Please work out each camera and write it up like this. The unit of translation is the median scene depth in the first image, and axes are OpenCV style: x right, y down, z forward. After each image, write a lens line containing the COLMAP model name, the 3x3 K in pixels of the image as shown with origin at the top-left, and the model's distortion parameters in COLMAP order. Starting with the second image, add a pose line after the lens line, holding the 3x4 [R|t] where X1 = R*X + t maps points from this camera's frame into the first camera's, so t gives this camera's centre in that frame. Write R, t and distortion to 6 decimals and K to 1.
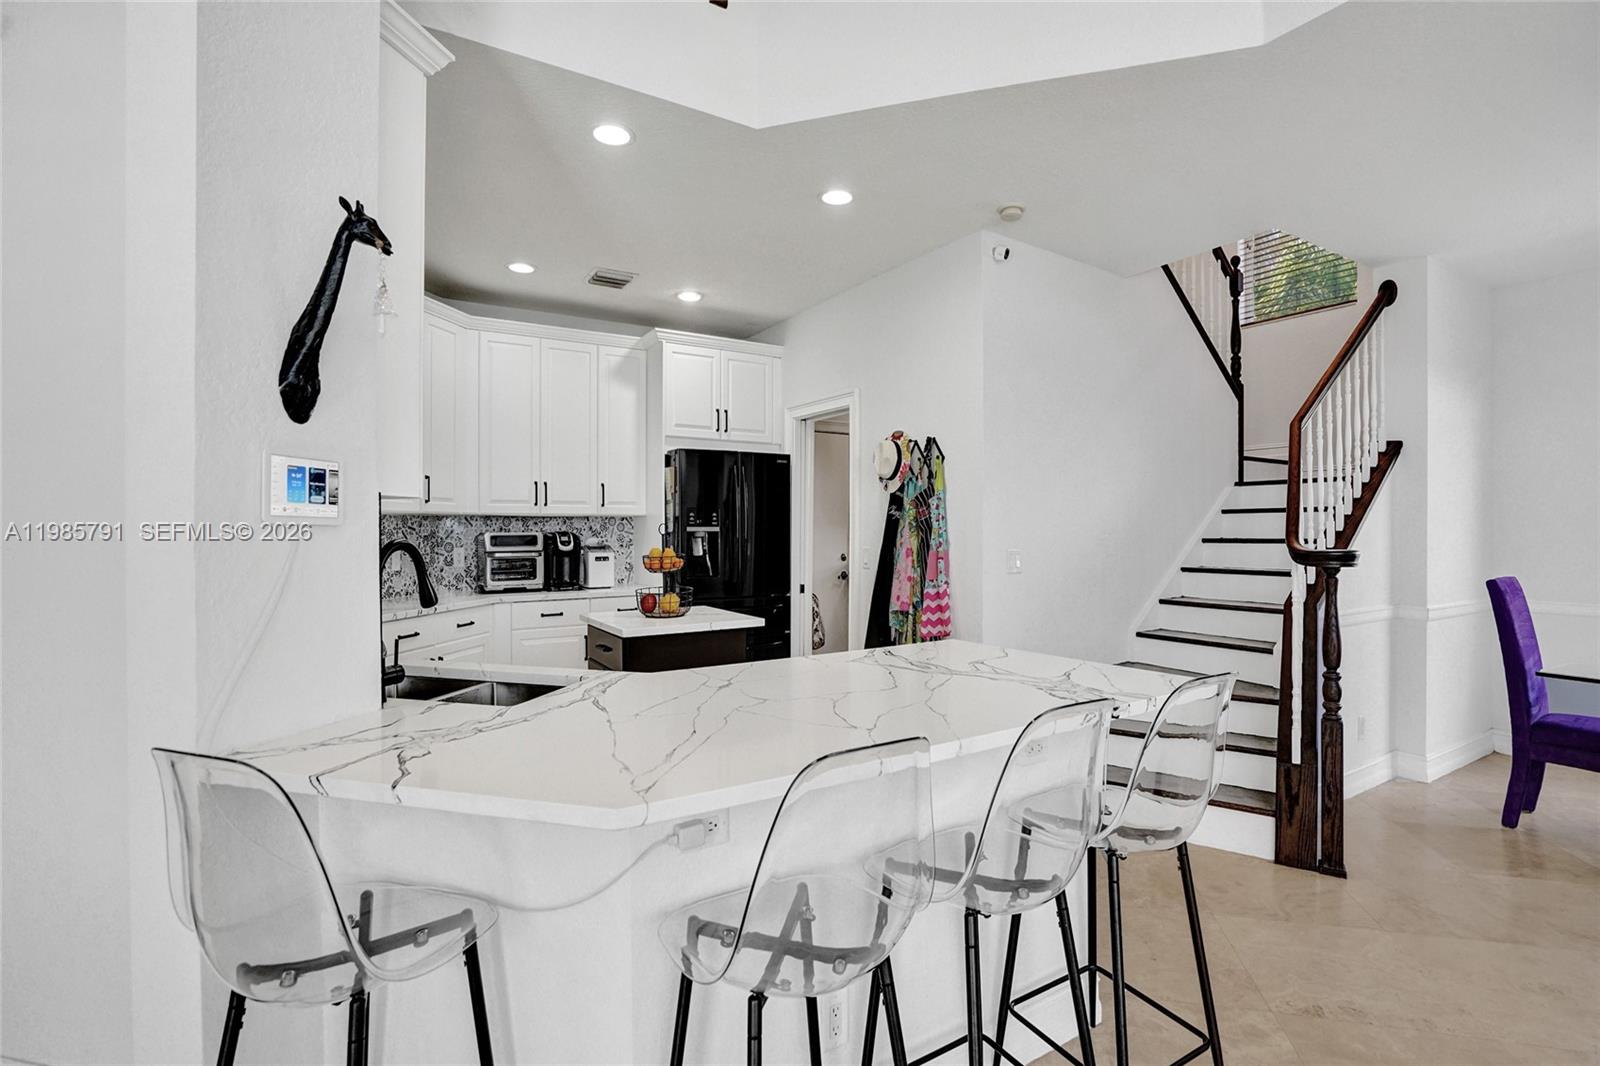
lens RADIAL K [[741.0, 0, 795.0], [0, 741.0, 527.3], [0, 0, 1]] dist [-0.045947, 0.012884]
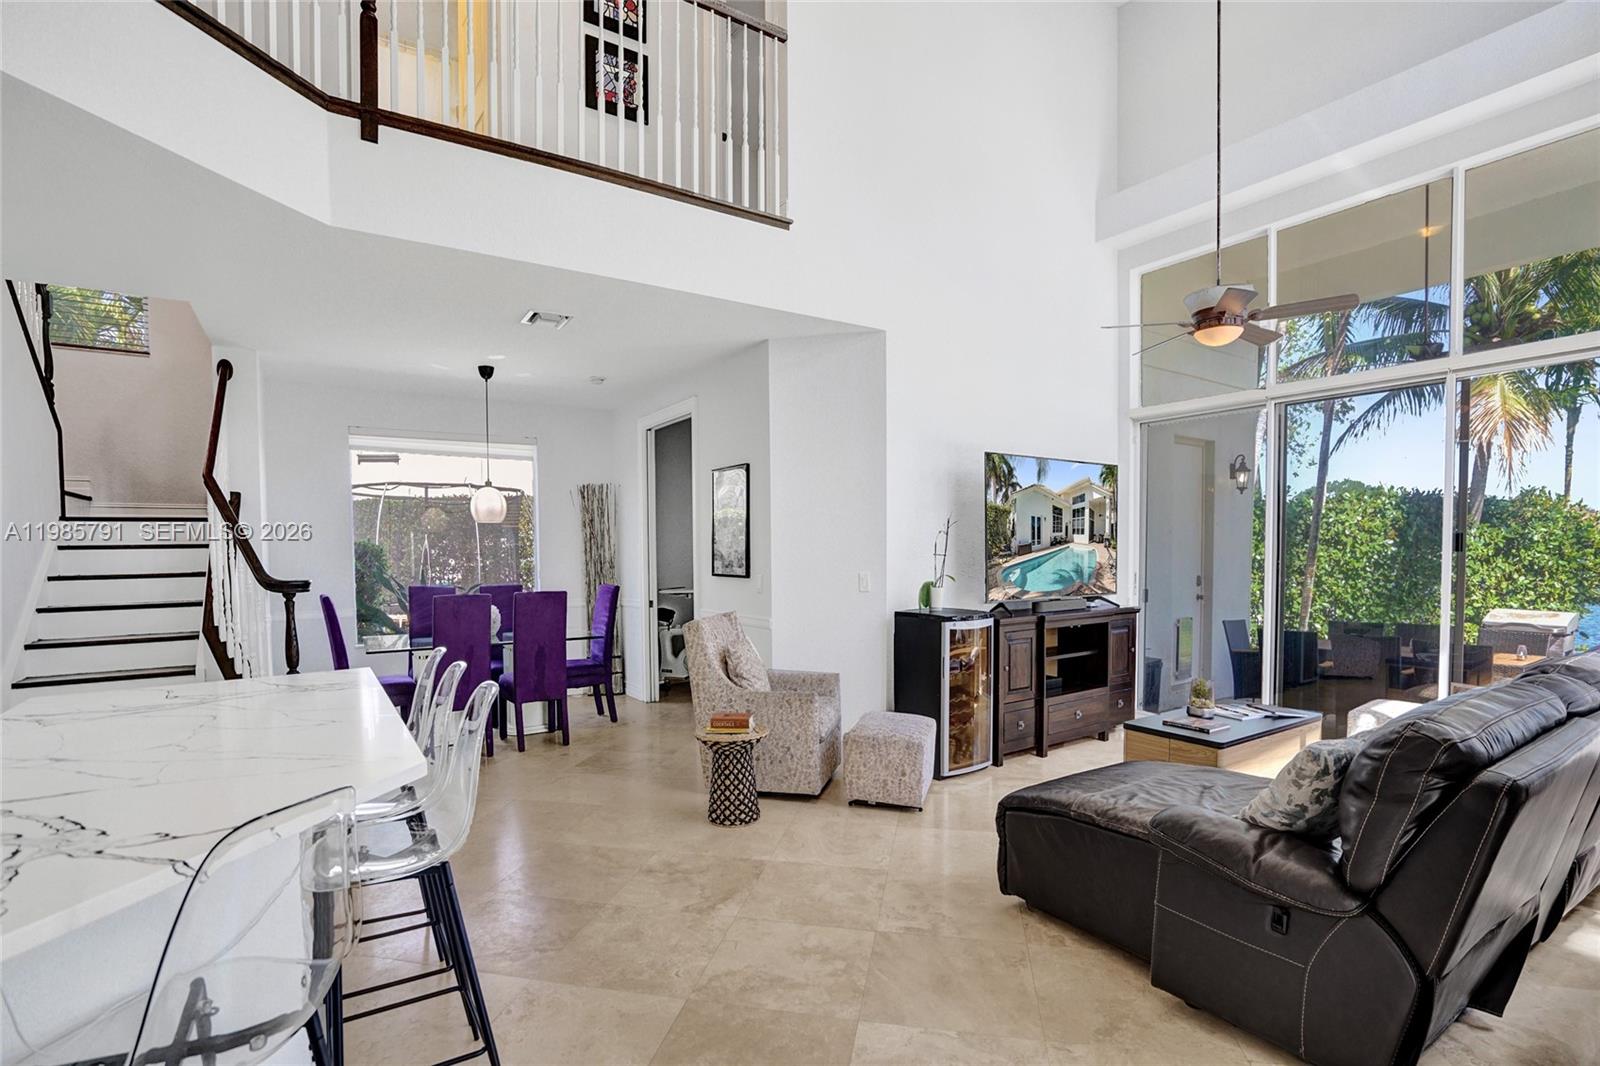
lens RADIAL K [[741.0, 0, 802.5], [0, 741.0, 588.7], [0, 0, 1]] dist [-0.045947, 0.012884]
pose [[-0.023412, -0.056951, 0.998102, -0.416618], [0.006657, 0.998345, 0.057121, -0.017258], [-0.999704, 0.007982, -0.022994, 0.049769]]
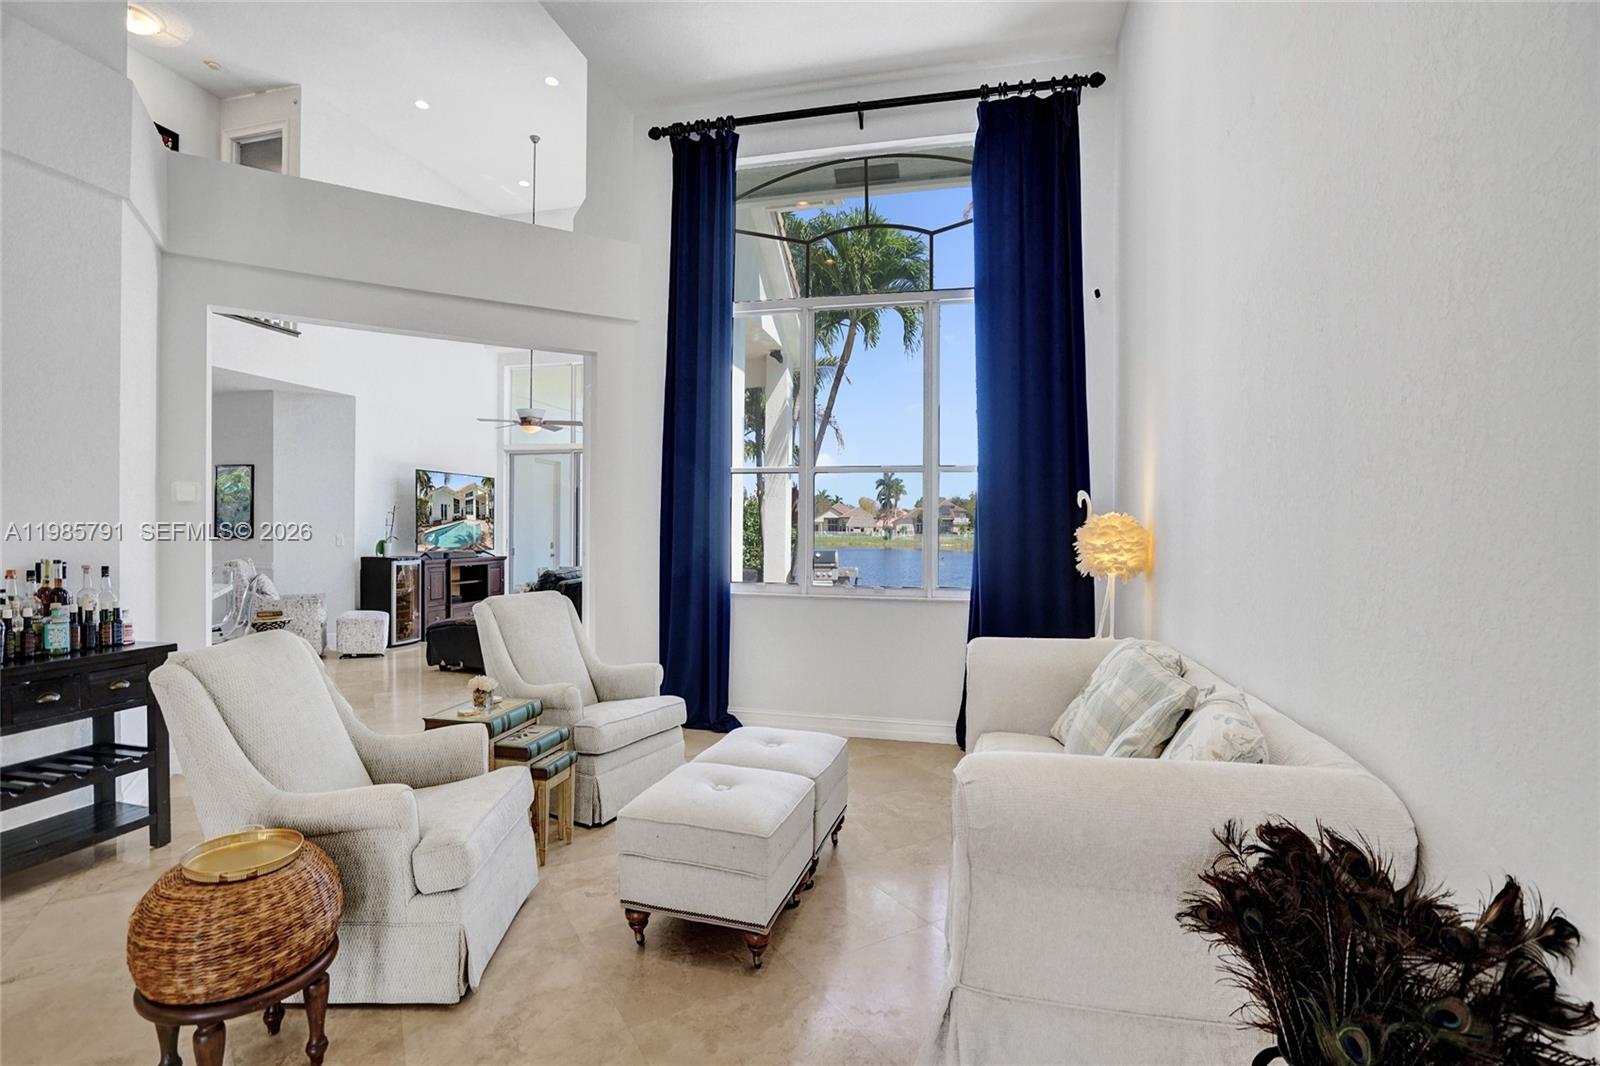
lens RADIAL K [[741.0, 0, 753.6], [0, 741.0, 553.0], [0, 0, 1]] dist [-0.045947, 0.012884]
pose [[-0.653845, -0.027928, 0.756113, -1.293864], [-0.005373, 0.999465, 0.032270, 0.001453], [-0.756609, 0.017037, -0.653645, 0.318168]]
